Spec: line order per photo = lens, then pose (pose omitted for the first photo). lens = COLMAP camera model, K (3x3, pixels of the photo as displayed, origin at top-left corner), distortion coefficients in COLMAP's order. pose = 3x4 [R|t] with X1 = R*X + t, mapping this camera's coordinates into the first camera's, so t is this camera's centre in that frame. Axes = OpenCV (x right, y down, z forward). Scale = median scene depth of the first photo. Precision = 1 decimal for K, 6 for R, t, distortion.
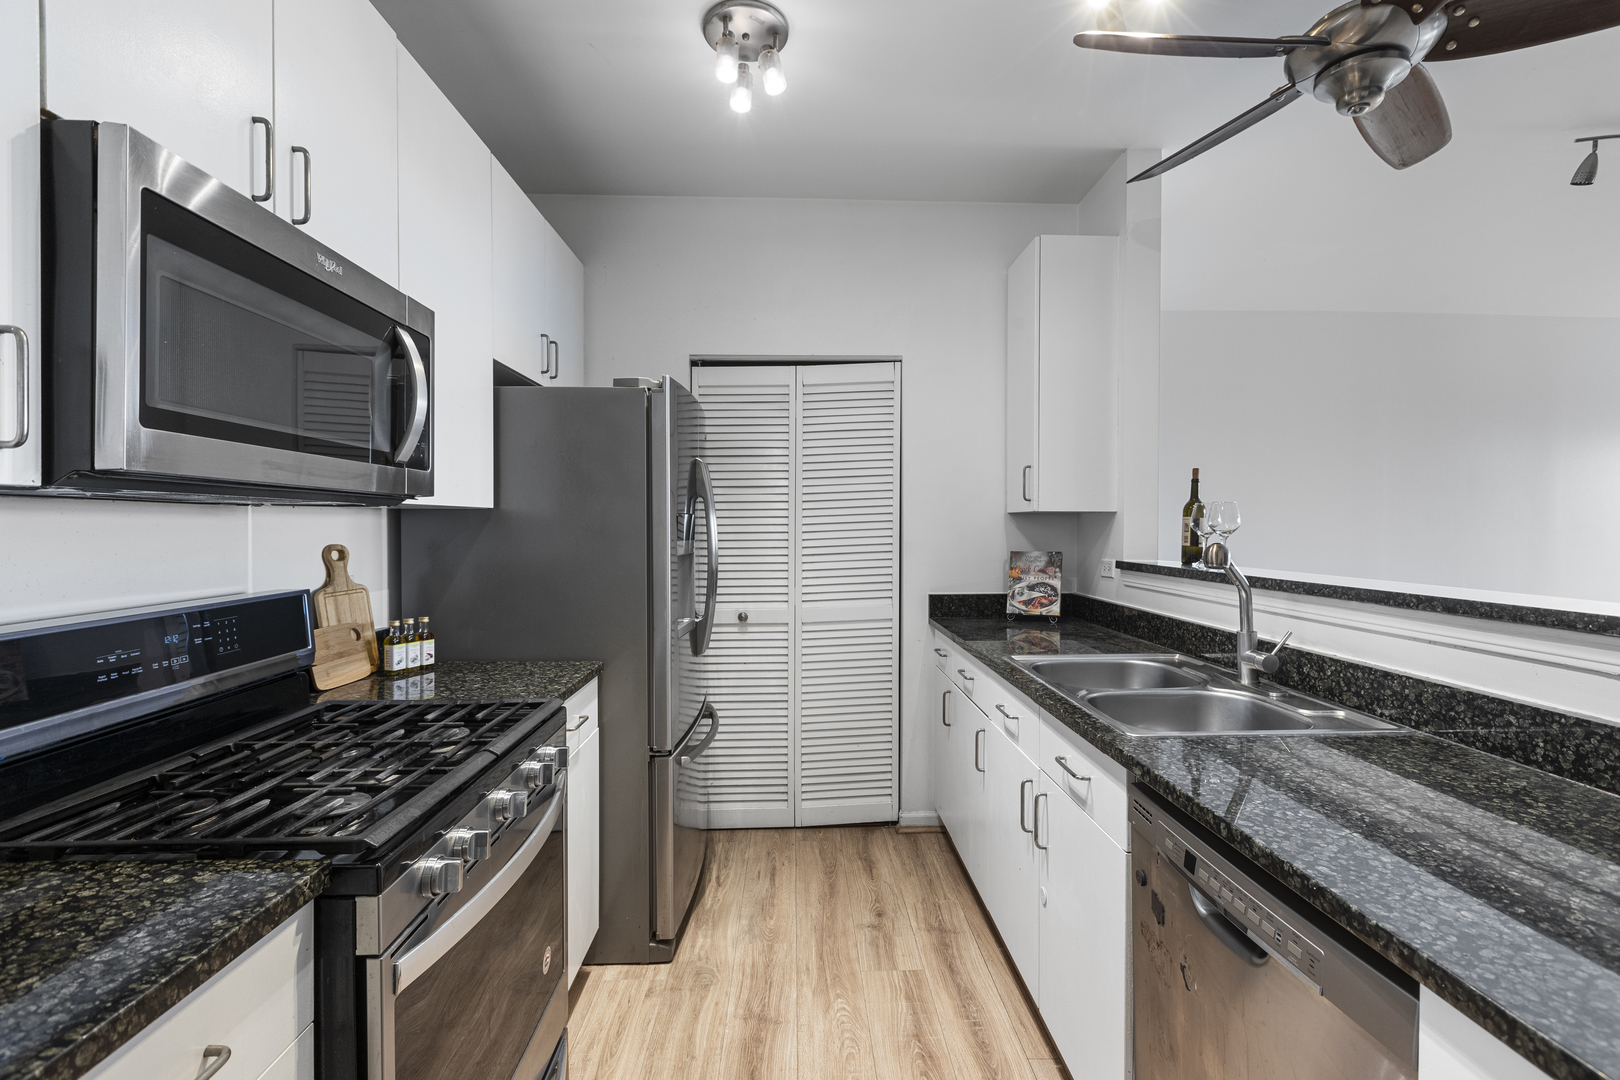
lens RADIAL K [[700.9, 0, 813.8], [0, 700.9, 531.8], [0, 0, 1]] dist [0.001610, 0.000079]
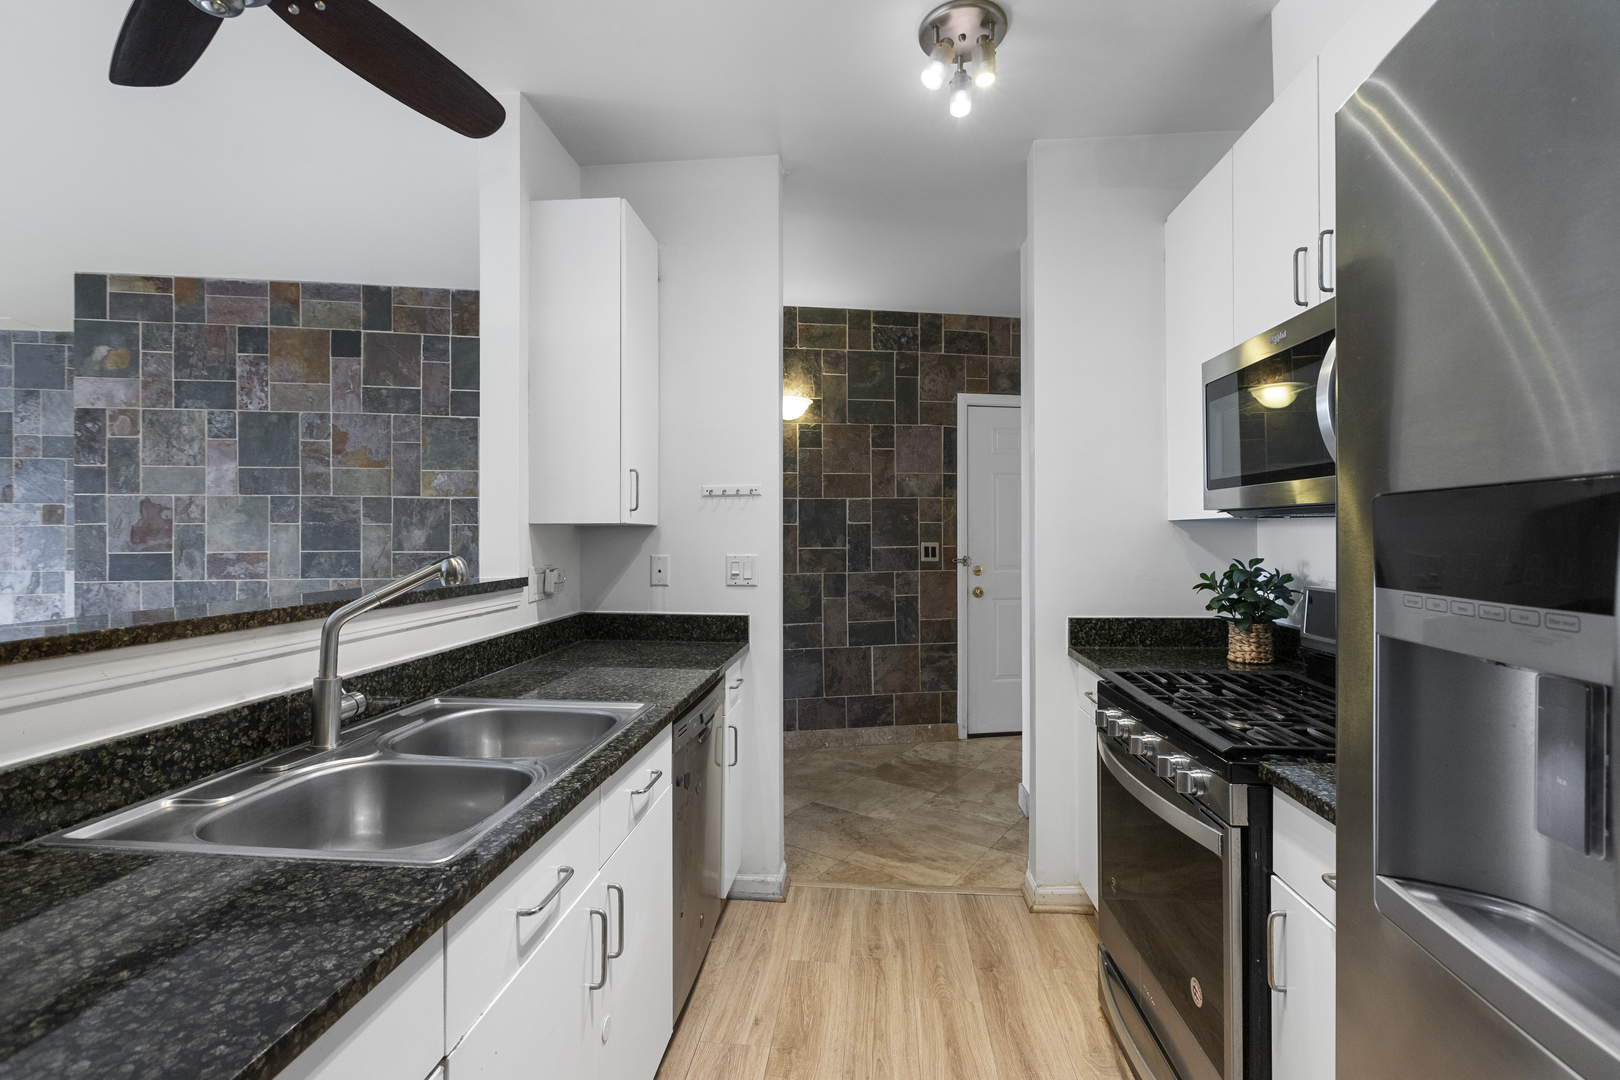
lens RADIAL K [[700.9, 0, 810.4], [0, 700.9, 533.5], [0, 0, 1]] dist [0.001610, 0.000079]
pose [[-0.994280, 0.010480, 0.106289, 0.035813], [0.011002, 0.999930, 0.004323, -0.008999], [-0.106237, 0.005468, -0.994326, 2.016065]]
